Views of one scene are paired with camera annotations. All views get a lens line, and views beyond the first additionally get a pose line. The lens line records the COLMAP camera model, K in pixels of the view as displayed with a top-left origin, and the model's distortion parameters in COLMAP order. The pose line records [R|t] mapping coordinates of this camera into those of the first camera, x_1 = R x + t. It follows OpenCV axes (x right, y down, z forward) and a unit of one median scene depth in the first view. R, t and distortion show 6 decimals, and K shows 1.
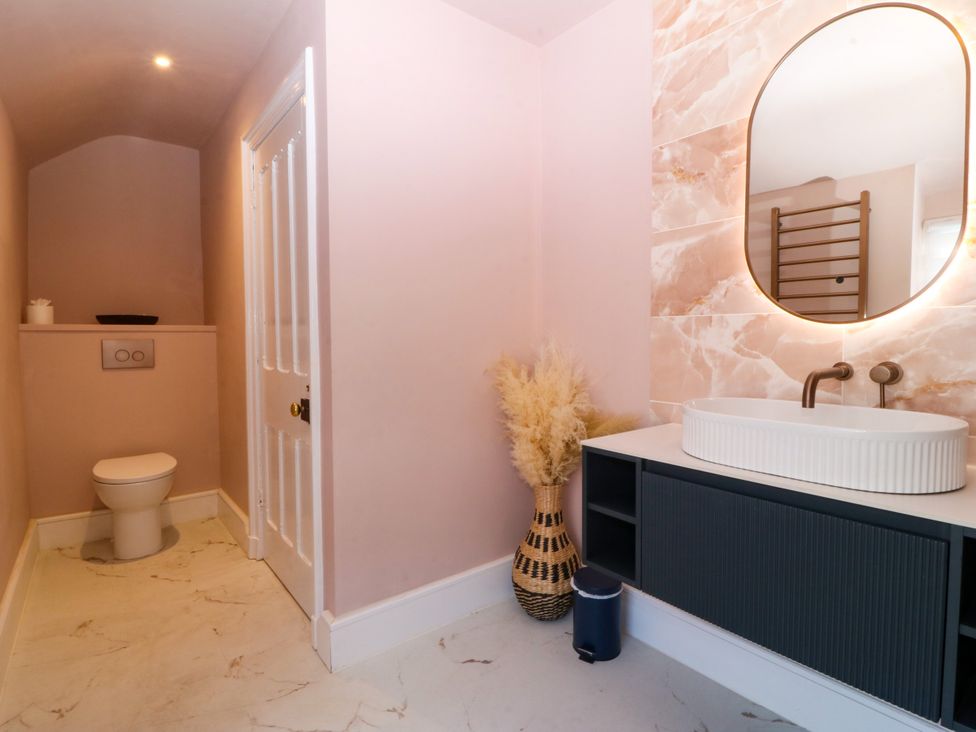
lens RADIAL K [[516.4, 0, 487.5], [0, 516.4, 353.2], [0, 0, 1]] dist [-0.002345, -0.015728]
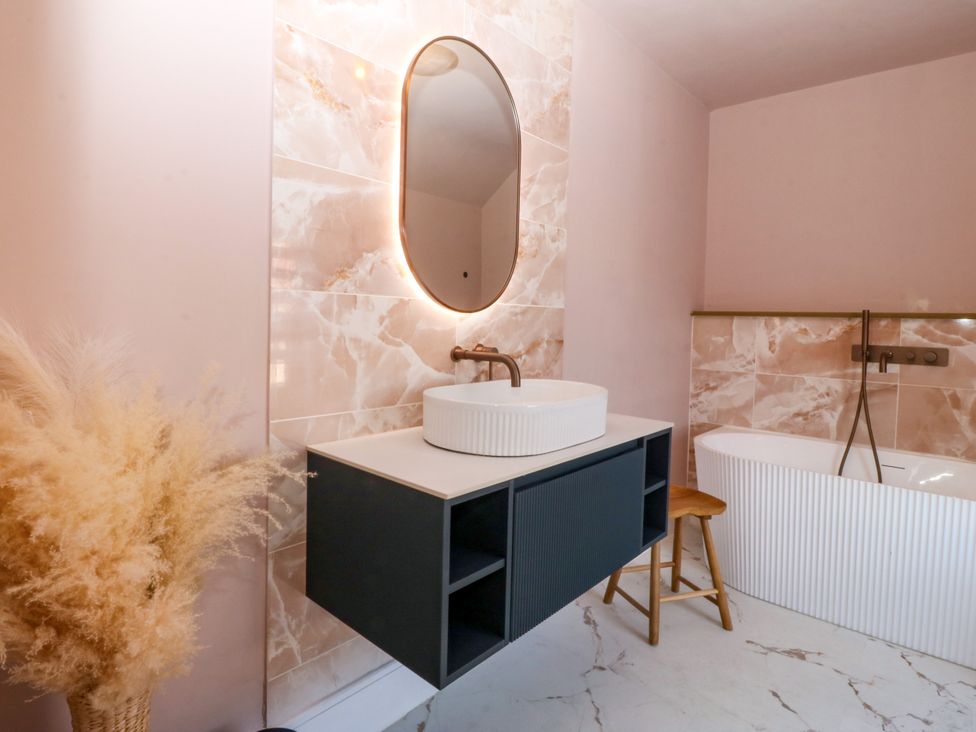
lens RADIAL K [[516.4, 0, 487.5], [0, 516.4, 353.2], [0, 0, 1]] dist [-0.002345, -0.015728]
pose [[-0.161631, -0.046310, 0.985764, -0.385550], [0.019751, 0.998546, 0.050149, -0.019606], [-0.986654, 0.027575, -0.160482, 0.937098]]
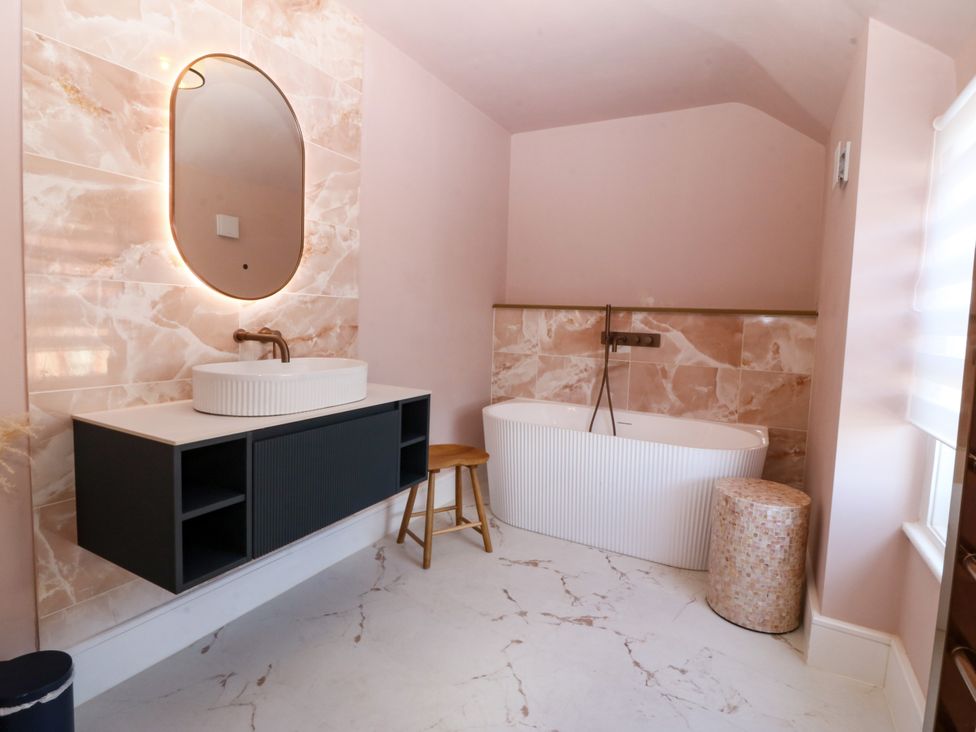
lens RADIAL K [[481.5, 0, 486.6], [0, 481.5, 364.9], [0, 0, 1]] dist [-0.002724, -0.012386]
pose [[-0.400655, -0.086813, 0.912107, -0.585804], [0.008901, 0.995085, 0.098621, -0.005764], [-0.916186, 0.047631, -0.397913, 0.767379]]
